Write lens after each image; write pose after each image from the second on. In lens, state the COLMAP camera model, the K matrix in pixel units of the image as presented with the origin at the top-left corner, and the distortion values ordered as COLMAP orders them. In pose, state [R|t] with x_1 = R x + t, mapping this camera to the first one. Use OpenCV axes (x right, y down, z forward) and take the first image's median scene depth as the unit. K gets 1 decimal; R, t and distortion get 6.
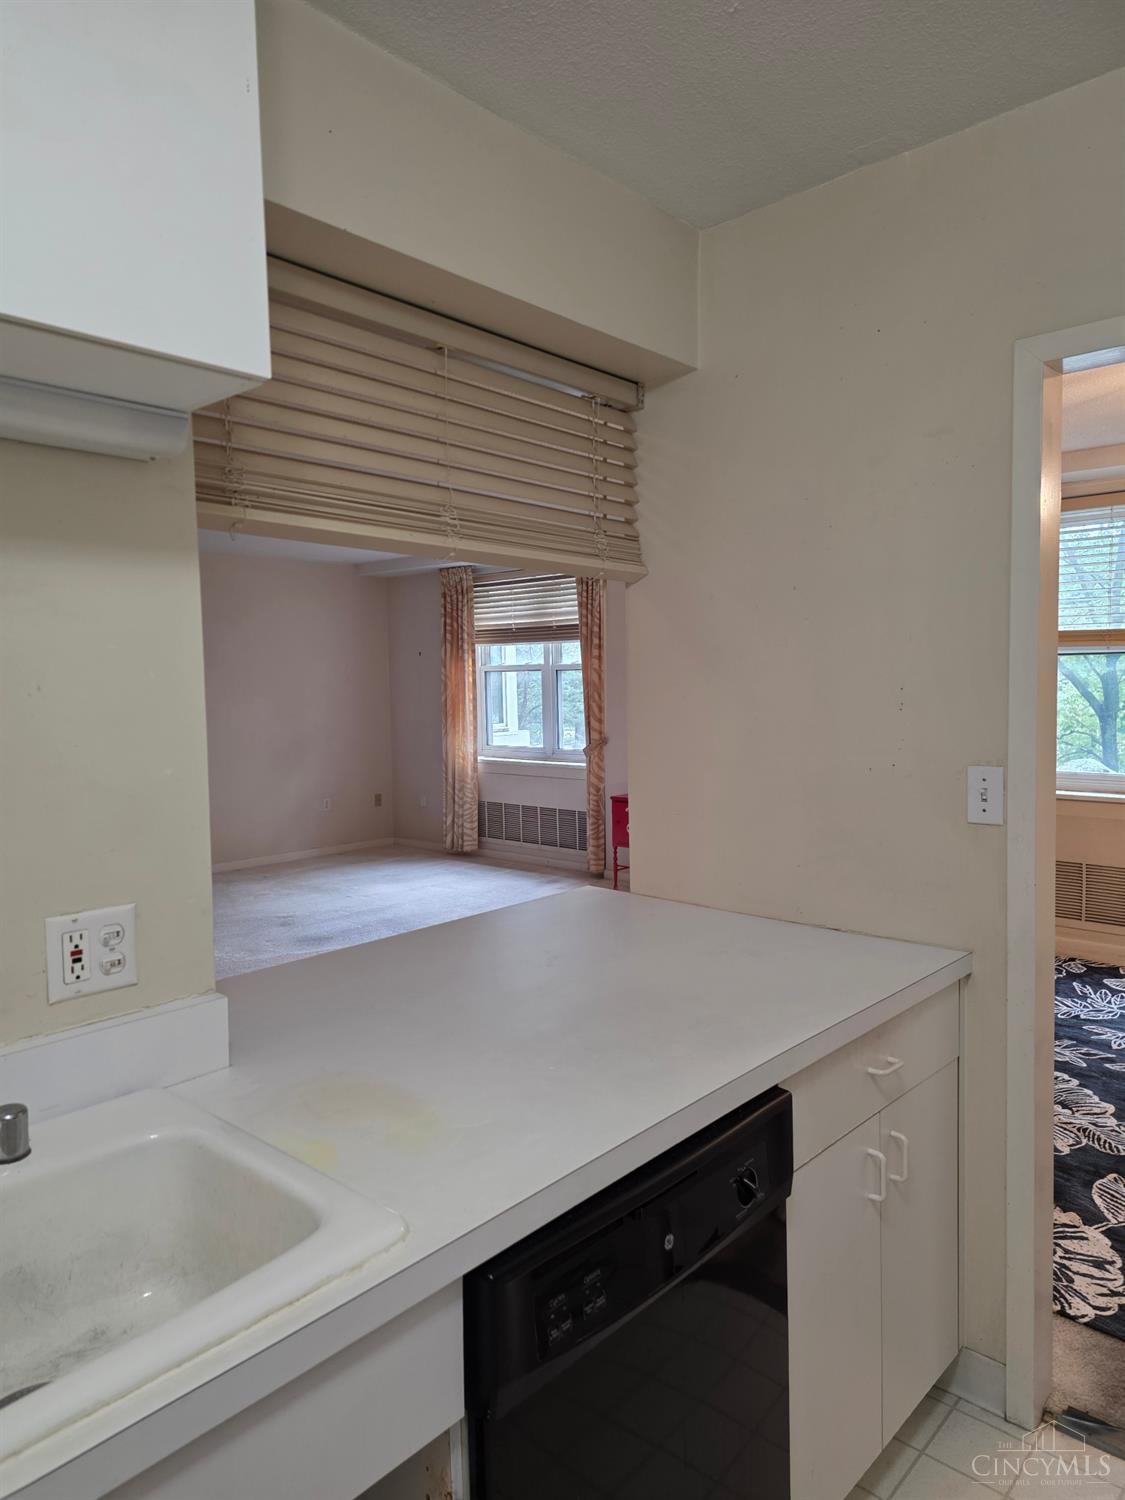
lens RADIAL K [[978.9, 0, 561.3], [0, 978.9, 753.7], [0, 0, 1]] dist [0.130669, -0.100399]
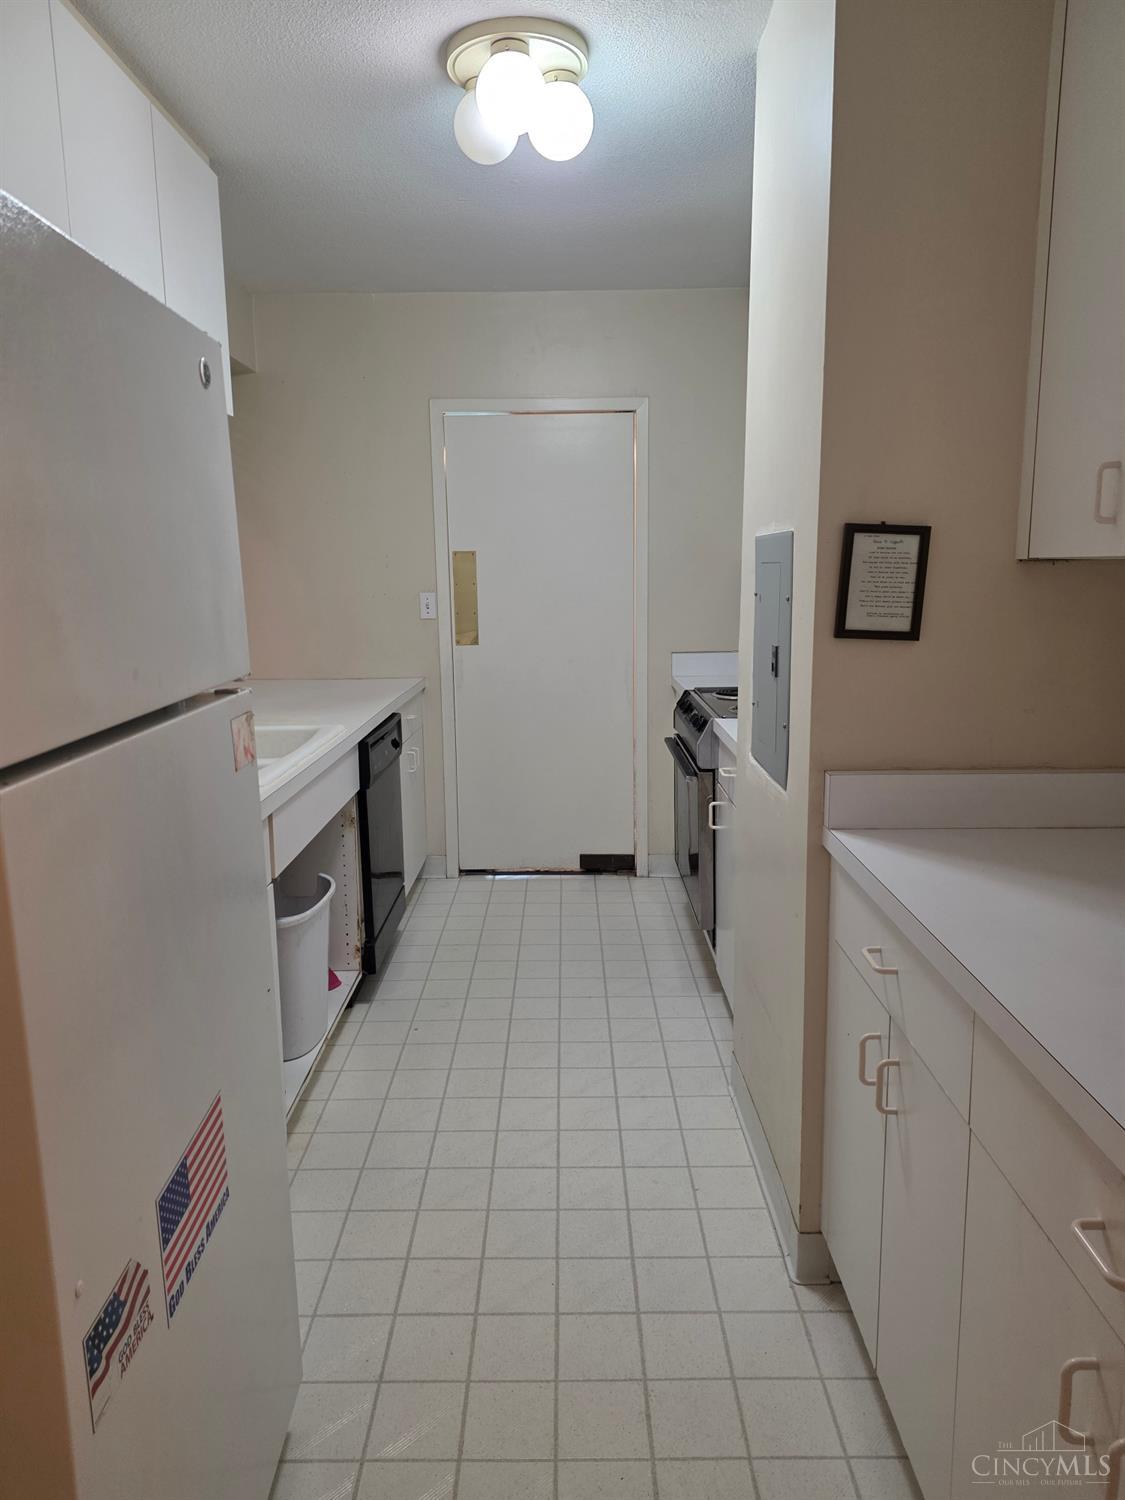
lens RADIAL K [[1006.1, 0, 572.6], [0, 1006.1, 739.2], [0, 0, 1]] dist [0.103534, -0.115767]
pose [[0.738470, -0.109261, 0.665375, -0.858307], [0.049353, 0.992896, 0.108268, 0.107583], [-0.672478, -0.047114, 0.738616, -0.884190]]
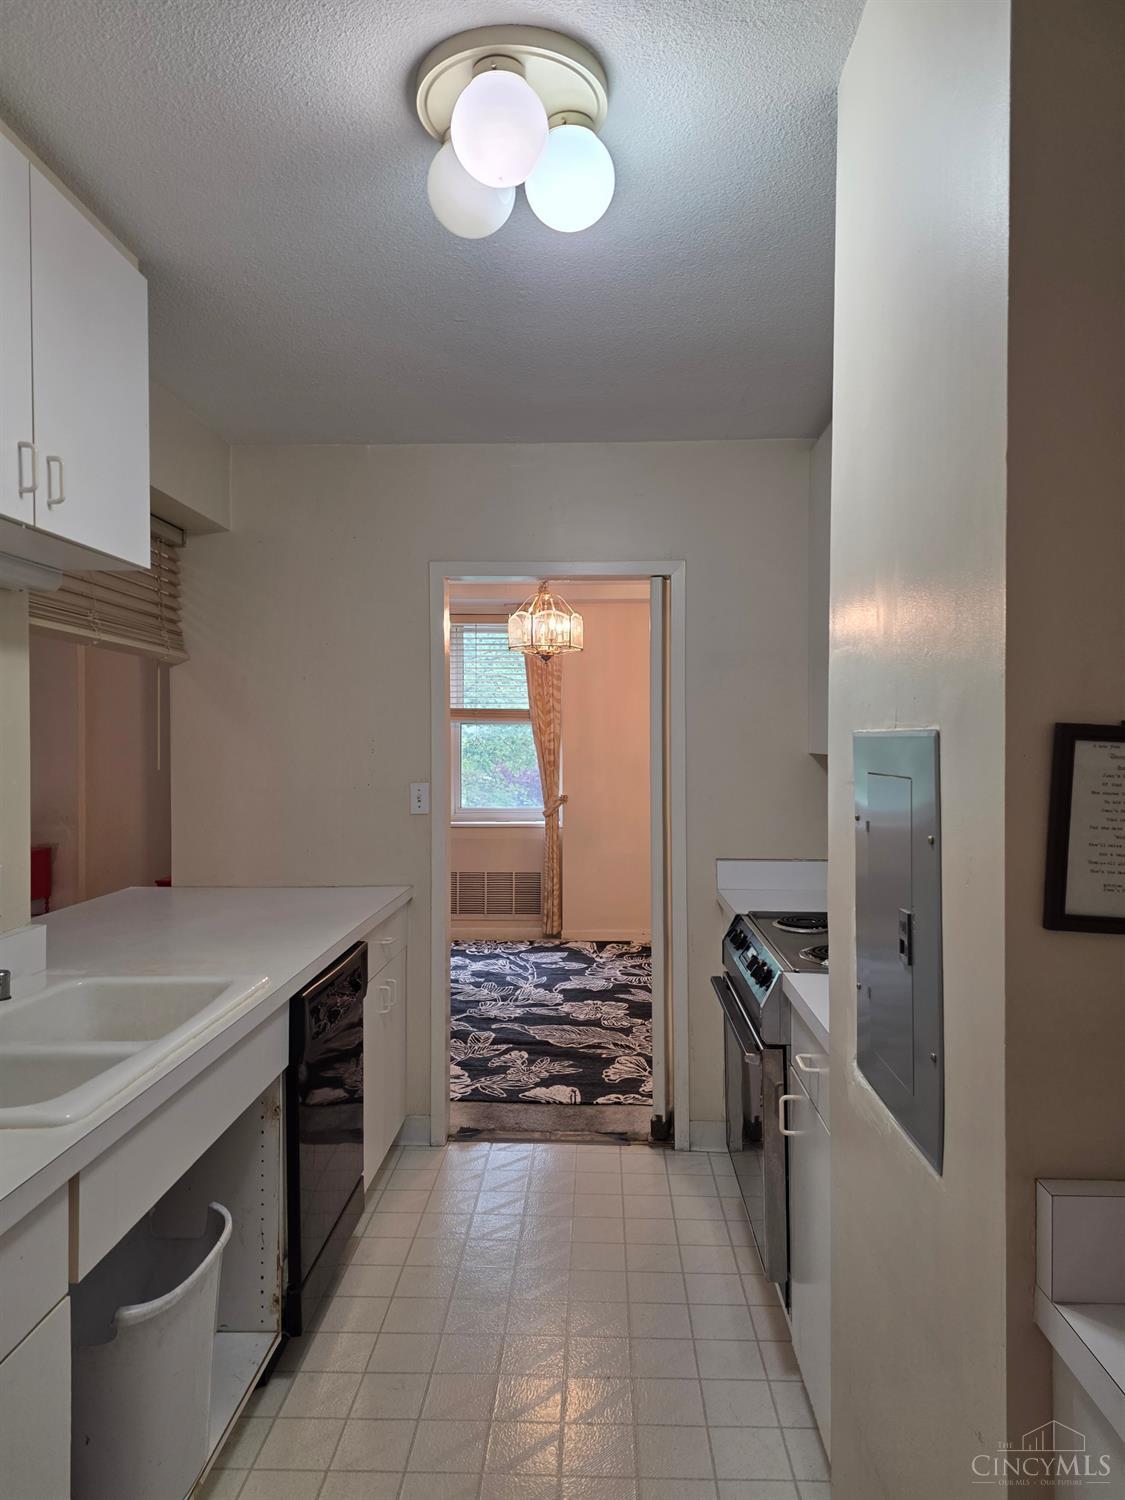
lens RADIAL K [[1003.6, 0, 581.5], [0, 1003.6, 742.0], [0, 0, 1]] dist [0.092600, -0.076857]
pose [[0.756301, 0.008125, 0.654173, -0.556165], [0.038926, 0.997593, -0.057393, 0.055147], [-0.653065, 0.068871, 0.754164, -0.591590]]
